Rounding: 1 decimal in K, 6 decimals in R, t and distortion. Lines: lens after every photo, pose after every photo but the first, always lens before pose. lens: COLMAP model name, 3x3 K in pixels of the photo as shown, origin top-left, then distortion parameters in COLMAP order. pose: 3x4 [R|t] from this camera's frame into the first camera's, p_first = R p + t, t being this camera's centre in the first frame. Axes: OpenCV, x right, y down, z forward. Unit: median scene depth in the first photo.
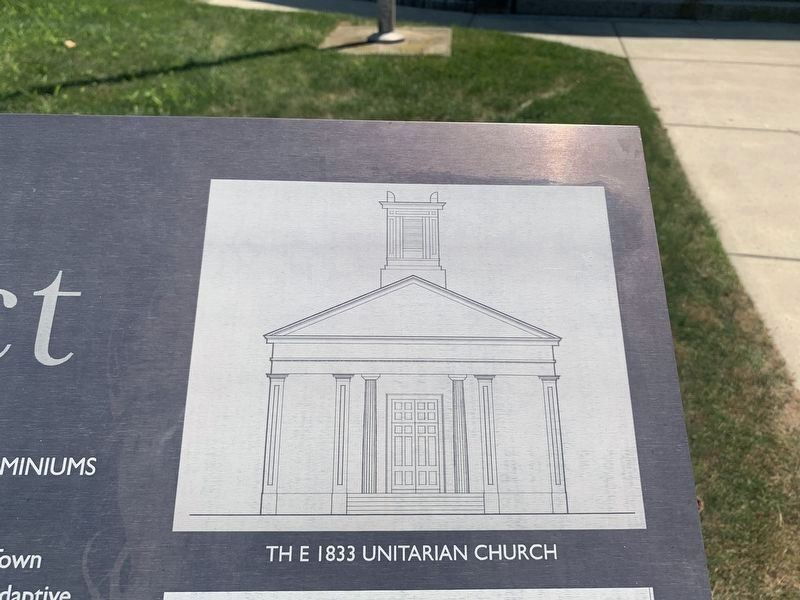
lens RADIAL K [[611.3, 0, 395.7], [0, 611.3, 309.2], [0, 0, 1]] dist [-0.002509, 0.000293]
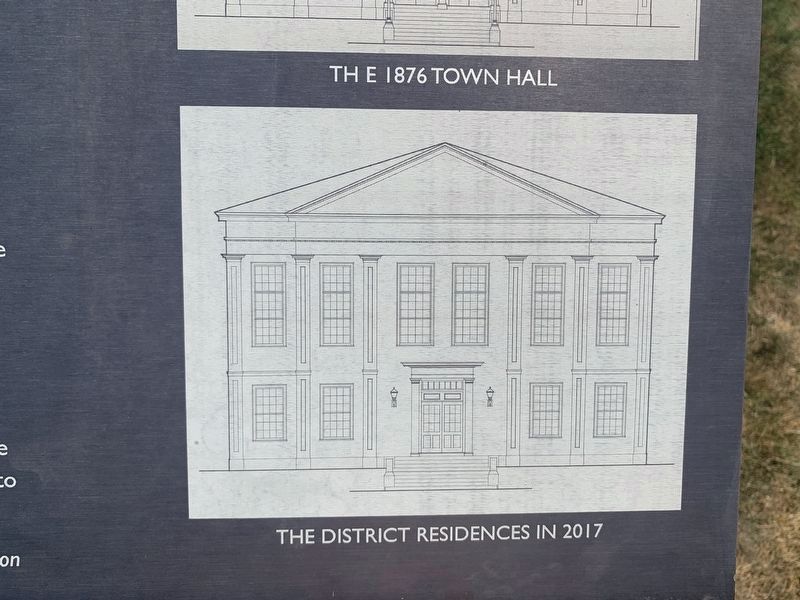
lens RADIAL K [[601.2, 0, 400.0], [0, 601.2, 300.0], [0, 0, 1]] dist [-0.001749, 0.000357]
pose [[0.999964, 0.007727, 0.003371, -0.004596], [-0.008428, 0.926223, 0.376883, 0.143911], [-0.000210, -0.376898, 0.926255, -0.027839]]
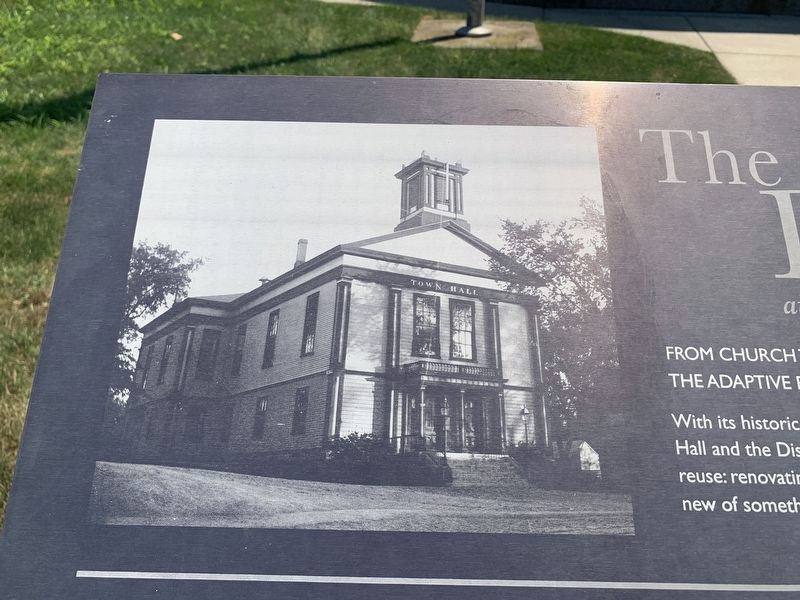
lens RADIAL K [[608.5, 0, 400.0], [0, 608.5, 300.0], [0, 0, 1]] dist [0.003022, -0.005187]
pose [[0.999306, 0.017980, -0.032610, -0.304088], [-0.018074, 0.999833, -0.002599, 0.017882], [0.032558, 0.003186, 0.999465, -0.035916]]
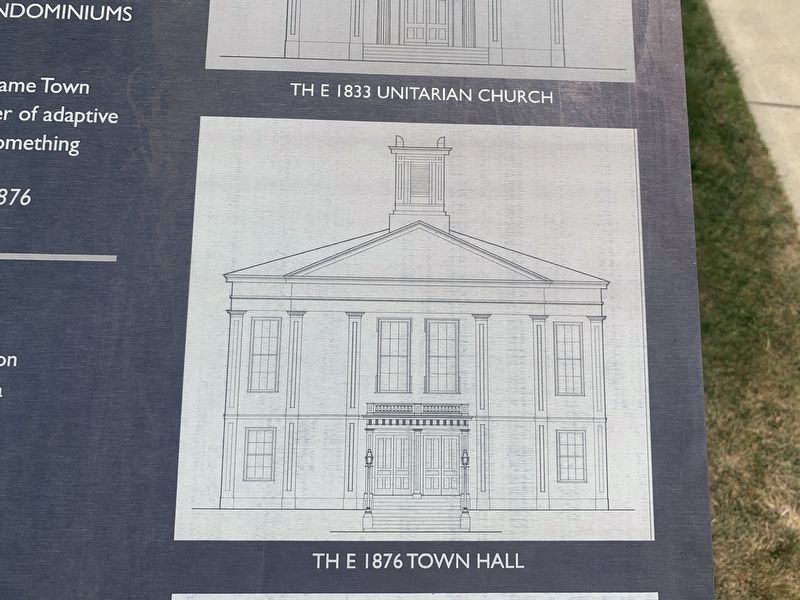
lens RADIAL K [[608.5, 0, 400.0], [0, 608.5, 300.0], [0, 0, 1]] dist [0.003022, -0.005187]
pose [[0.999862, 0.015667, -0.005491, -0.000130], [-0.014451, 0.984169, 0.176641, 0.072644], [0.008172, -0.176537, 0.984260, -0.019427]]
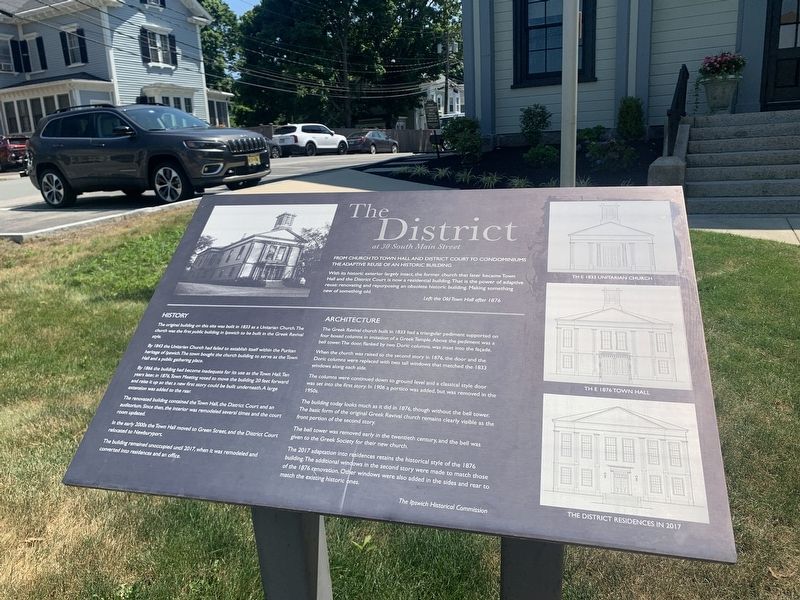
lens RADIAL K [[608.5, 0, 400.0], [0, 608.5, 300.0], [0, 0, 1]] dist [0.003022, -0.005187]
pose [[0.963849, 0.013160, -0.266123, -0.029677], [-0.097978, 0.946308, -0.308062, 0.233449], [0.247781, 0.322999, 0.913387, -0.352321]]
